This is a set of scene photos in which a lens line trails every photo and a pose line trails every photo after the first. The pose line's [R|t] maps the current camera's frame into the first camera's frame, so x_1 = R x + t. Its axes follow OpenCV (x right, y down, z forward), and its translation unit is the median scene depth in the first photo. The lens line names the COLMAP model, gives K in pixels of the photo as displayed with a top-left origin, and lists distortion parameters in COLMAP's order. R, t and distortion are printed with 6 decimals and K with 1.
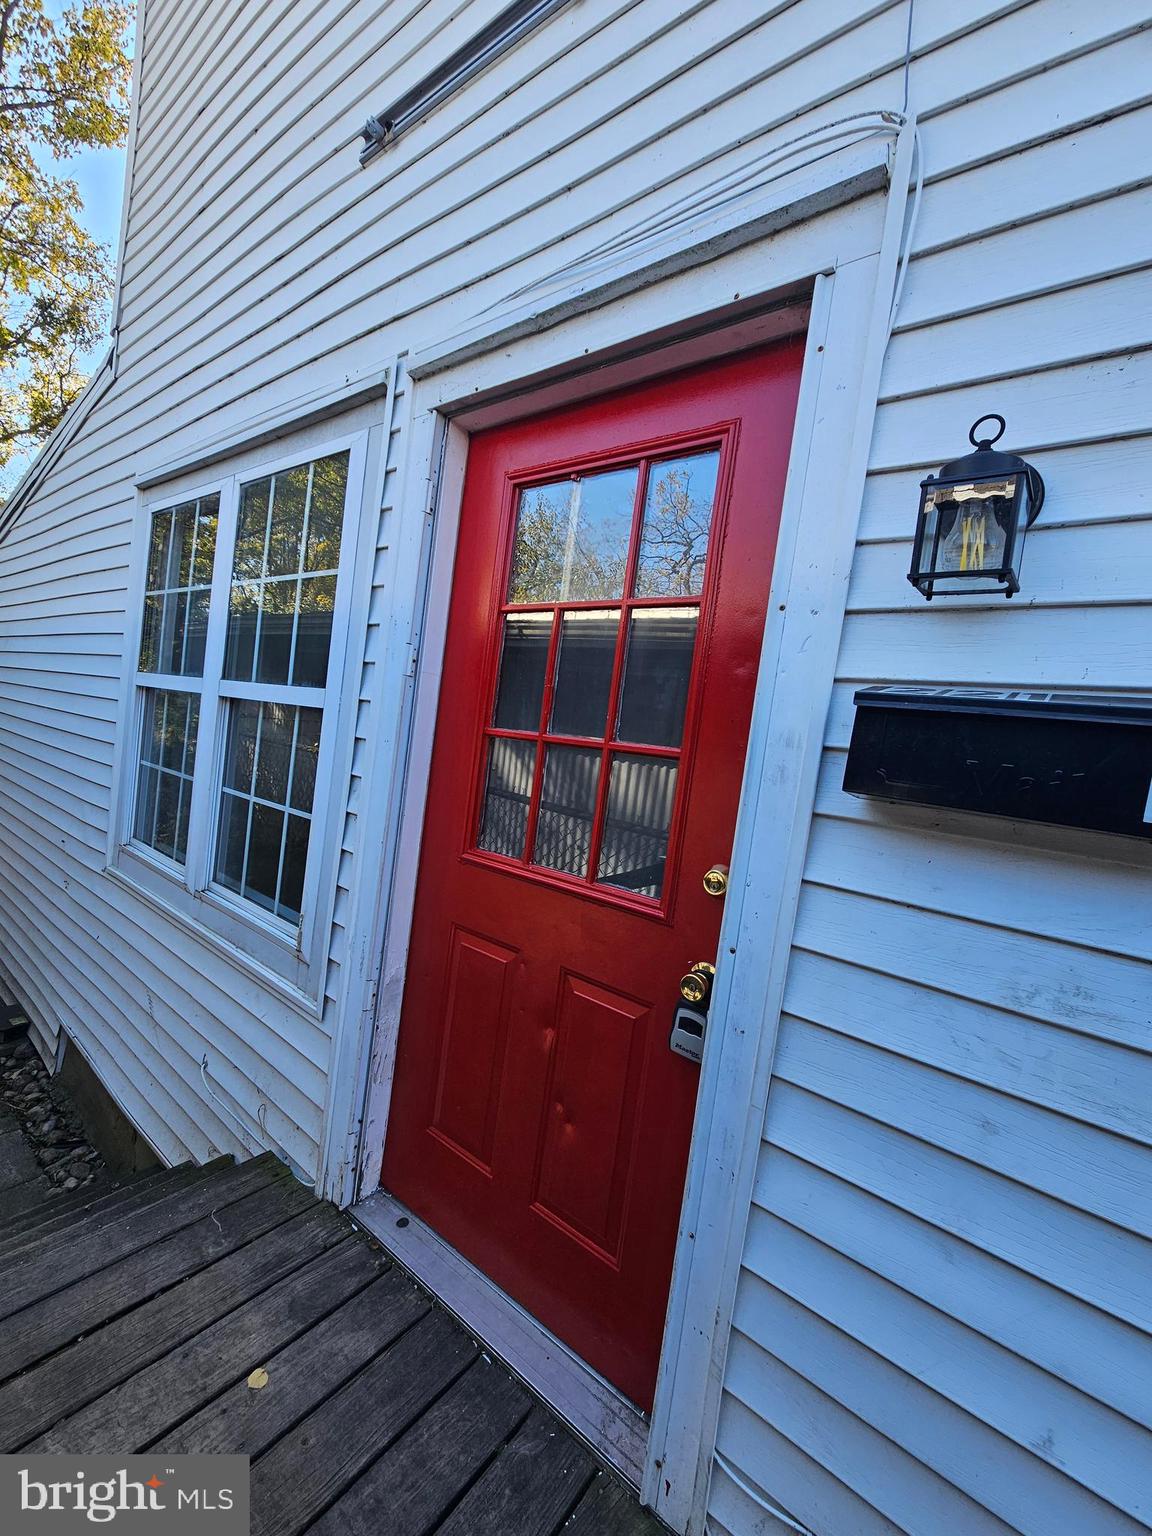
lens RADIAL K [[628.9, 0, 573.4], [0, 628.9, 770.3], [0, 0, 1]] dist [-0.003095, 0.002196]
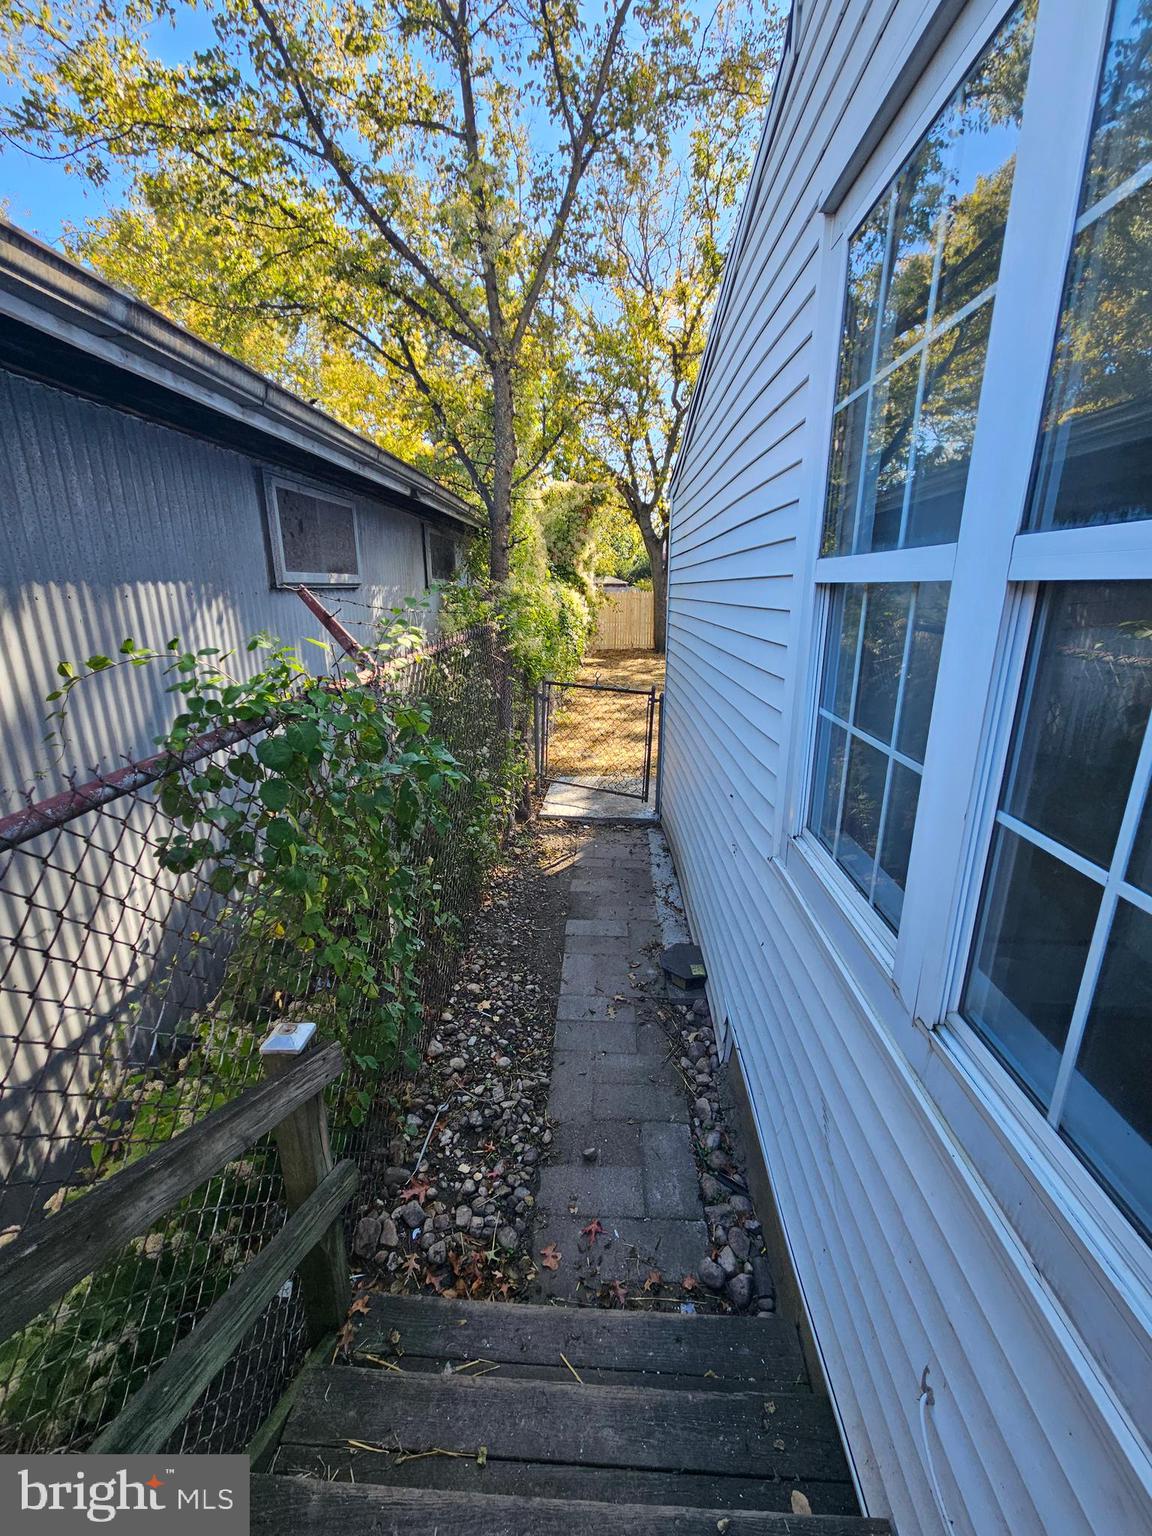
lens RADIAL K [[628.9, 0, 577.1], [0, 628.9, 768.0], [0, 0, 1]] dist [-0.003095, 0.002196]
pose [[0.569476, 0.103928, -0.815411, -0.323621], [0.036724, 0.987768, 0.151543, -0.061185], [0.821187, -0.116245, 0.558694, 0.465669]]
